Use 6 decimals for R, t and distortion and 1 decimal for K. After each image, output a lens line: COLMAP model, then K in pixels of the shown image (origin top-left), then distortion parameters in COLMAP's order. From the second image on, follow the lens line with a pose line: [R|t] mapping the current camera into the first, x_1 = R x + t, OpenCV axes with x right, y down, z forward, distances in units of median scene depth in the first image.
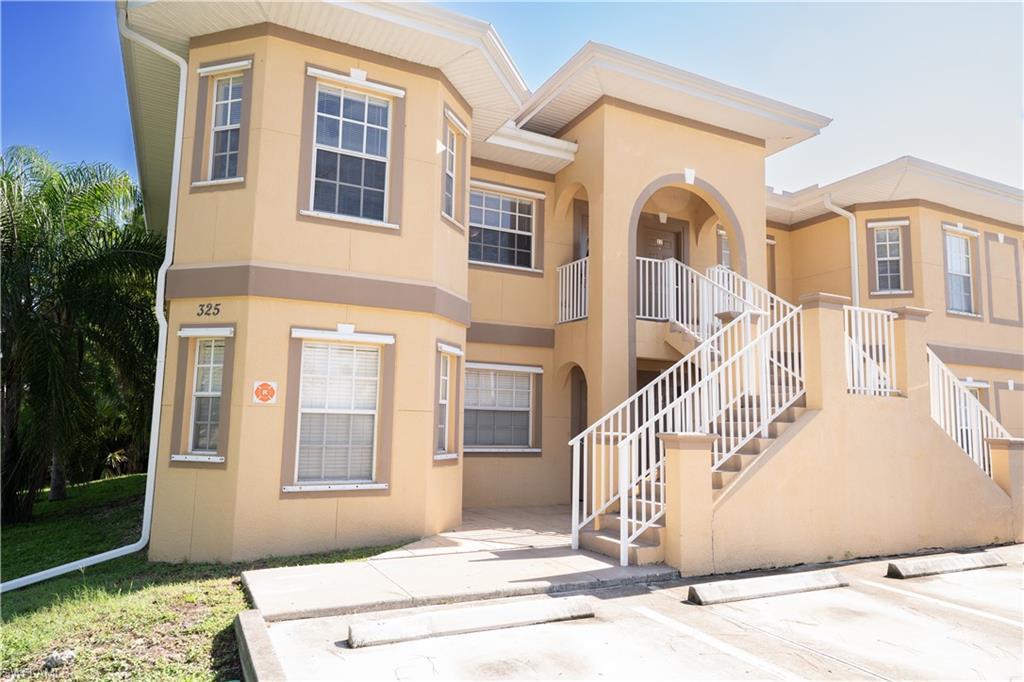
lens RADIAL K [[686.9, 0, 512.0], [0, 686.9, 341.0], [0, 0, 1]] dist [0.004283, -0.001800]
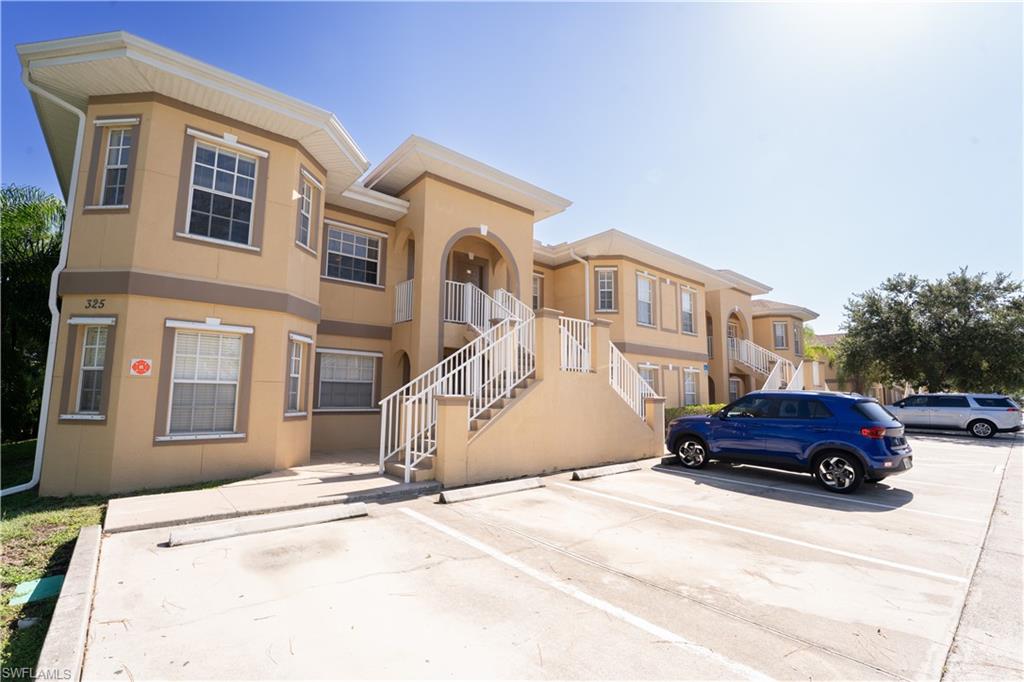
lens RADIAL K [[463.3, 0, 512.0], [0, 463.3, 341.0], [0, 0, 1]] dist [-0.029549, 0.000544]
pose [[0.966342, 0.019719, 0.256503, 0.098780], [-0.021755, 0.999750, 0.005103, 0.003336], [-0.256338, -0.010512, 0.966530, -0.033637]]
